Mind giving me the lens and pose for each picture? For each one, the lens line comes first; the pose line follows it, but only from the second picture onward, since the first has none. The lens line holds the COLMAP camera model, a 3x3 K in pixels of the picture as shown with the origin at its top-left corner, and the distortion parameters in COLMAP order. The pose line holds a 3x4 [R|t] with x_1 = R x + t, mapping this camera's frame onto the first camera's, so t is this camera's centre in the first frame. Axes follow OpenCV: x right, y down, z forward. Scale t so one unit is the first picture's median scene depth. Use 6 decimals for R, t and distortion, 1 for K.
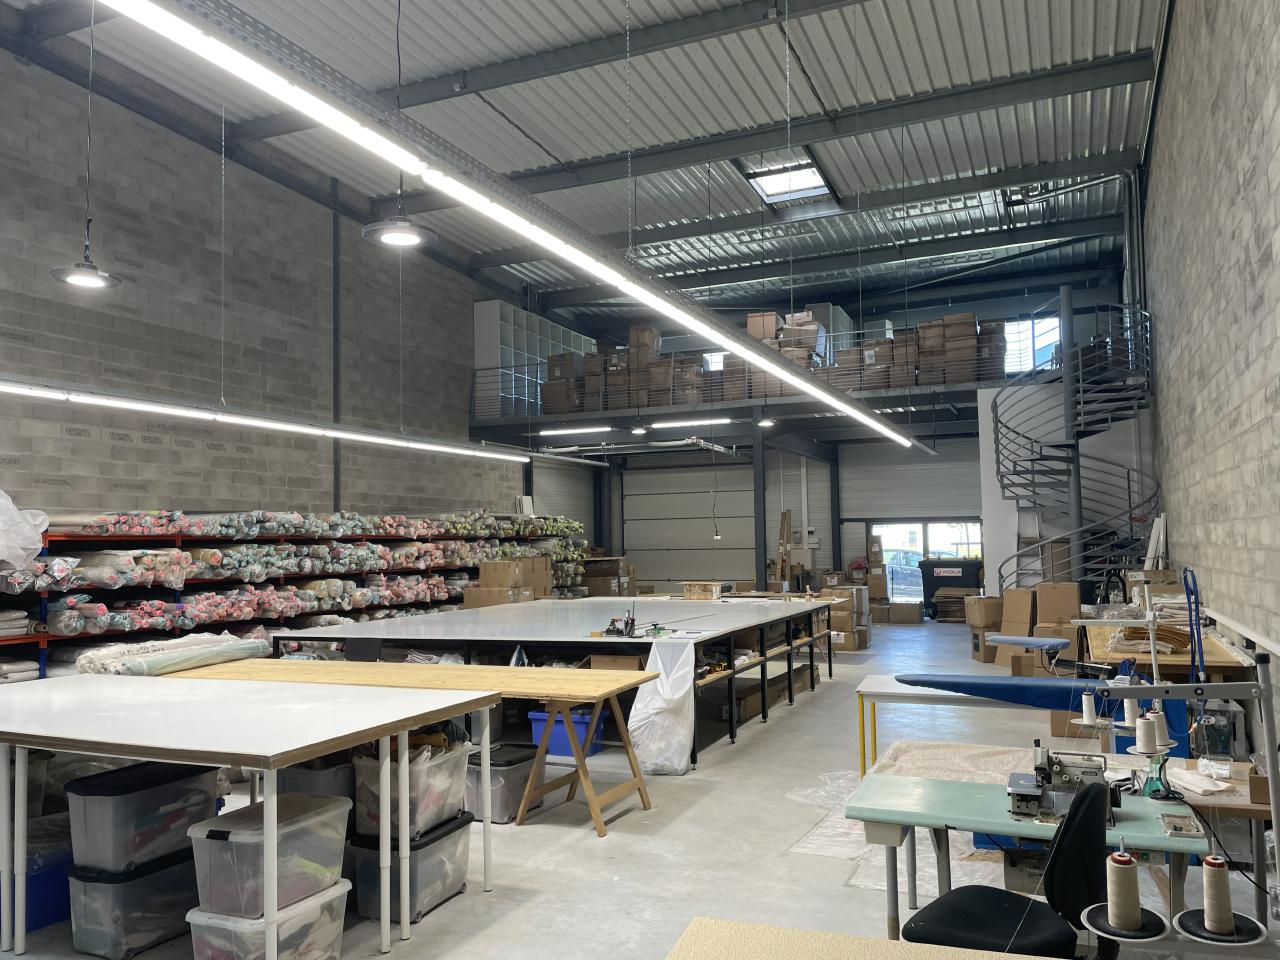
lens RADIAL K [[963.6, 0, 648.3], [0, 963.6, 483.5], [0, 0, 1]] dist [0.104567, -0.136593]
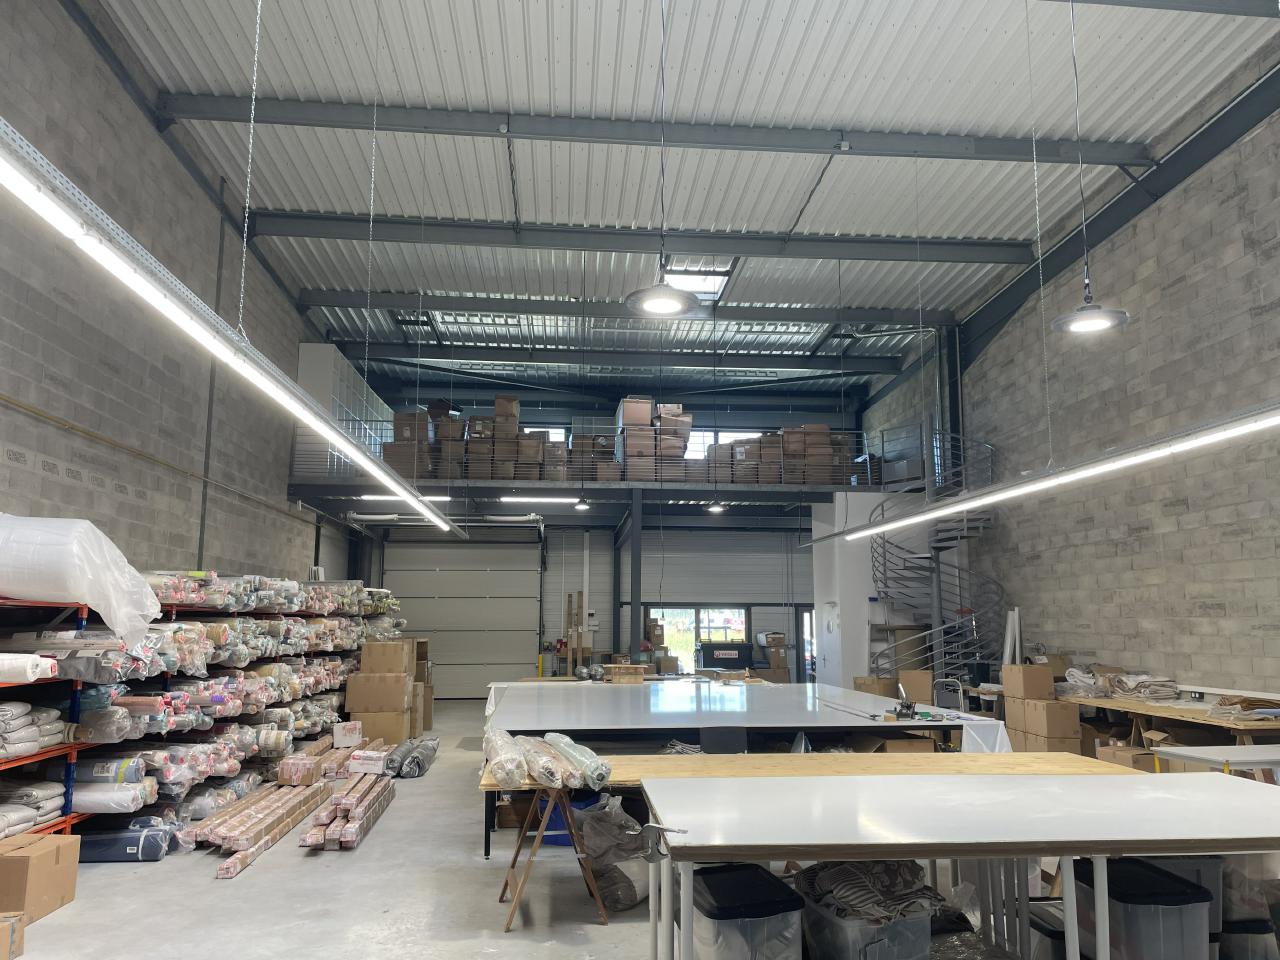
lens RADIAL K [[963.7, 0, 646.8], [0, 963.7, 483.2], [0, 0, 1]] dist [0.101739, -0.128519]
pose [[0.876044, 0.085808, 0.474535, -0.381150], [-0.045383, 0.994344, -0.096020, 0.011265], [-0.480090, 0.062582, 0.874984, 0.111000]]
